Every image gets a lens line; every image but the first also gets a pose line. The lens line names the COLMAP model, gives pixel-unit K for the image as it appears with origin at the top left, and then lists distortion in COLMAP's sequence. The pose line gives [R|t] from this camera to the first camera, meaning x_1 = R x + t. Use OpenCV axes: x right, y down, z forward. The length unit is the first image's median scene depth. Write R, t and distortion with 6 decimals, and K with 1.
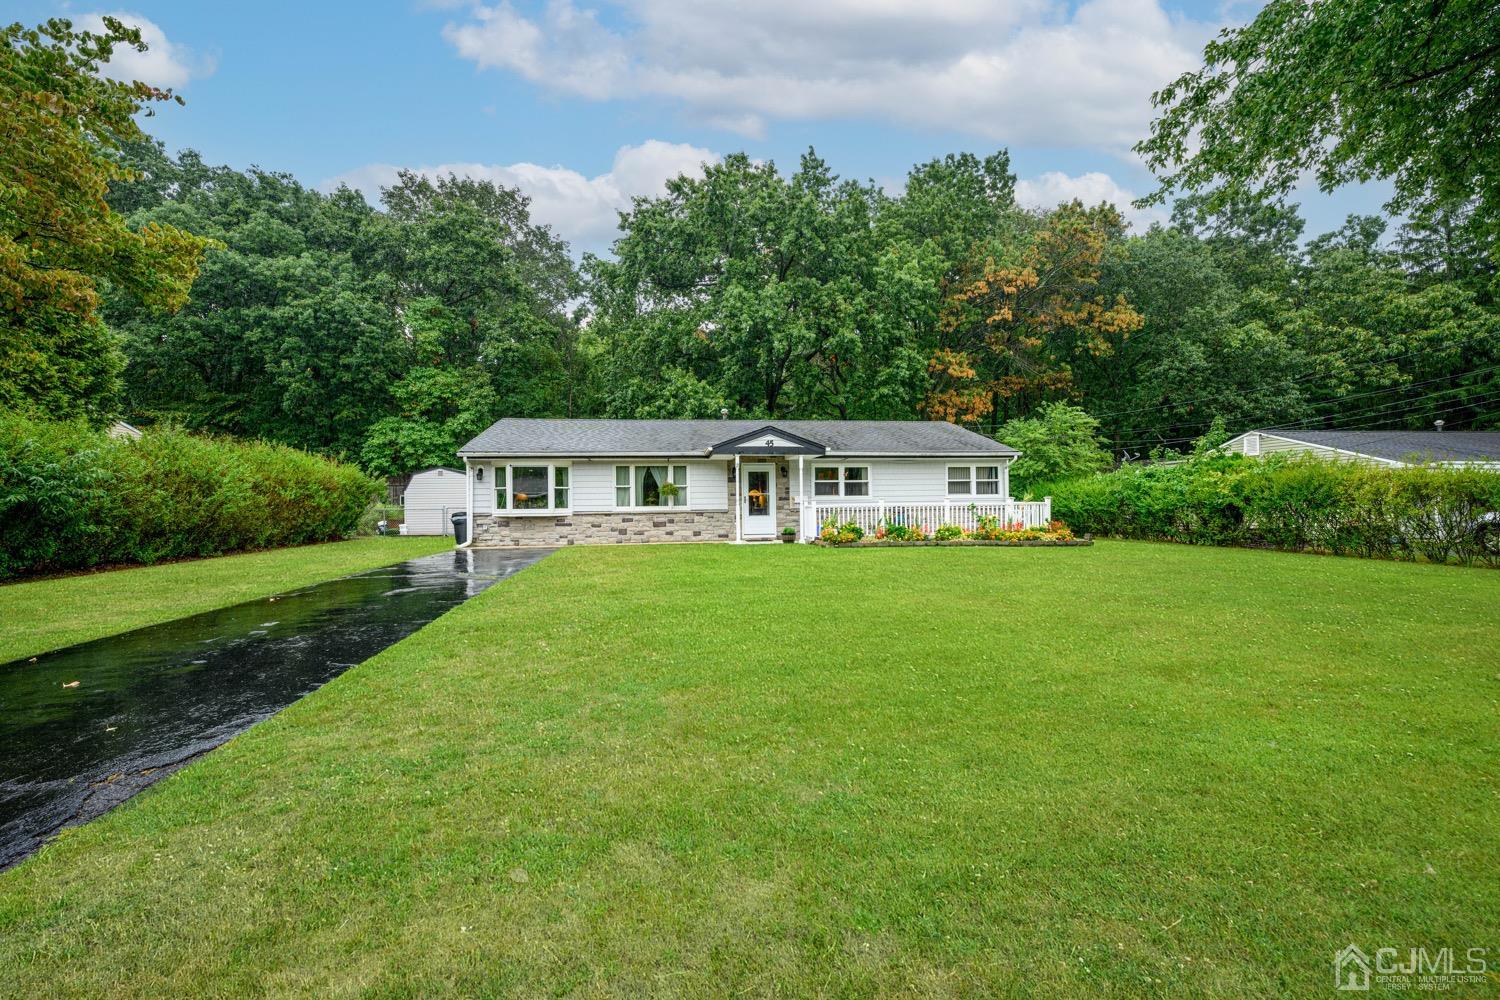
lens RADIAL K [[602.3, 0, 749.6], [0, 602.3, 488.0], [0, 0, 1]] dist [0.001947, 0.000258]
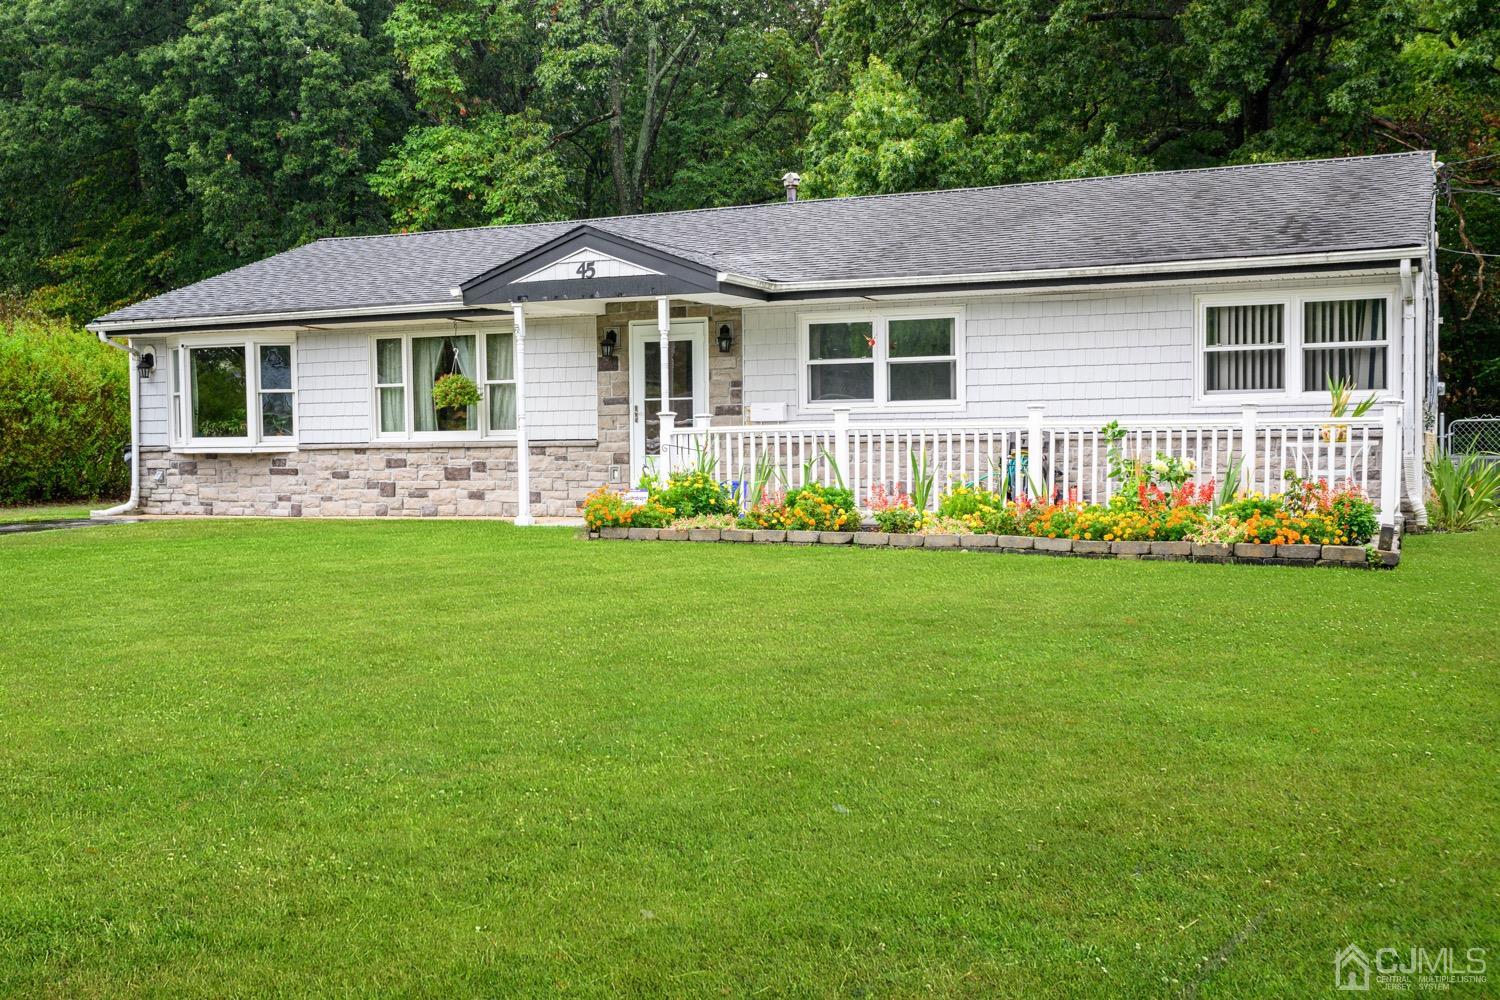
lens RADIAL K [[1585.8, 0, 750.0], [0, 1585.8, 505.6], [0, 0, 1]] dist [0.000595, 0.000000]
pose [[0.845768, 0.024214, -0.533001, 0.606807], [0.020350, 0.996779, 0.077575, 0.000075], [0.533162, -0.076457, 0.842551, 0.160976]]
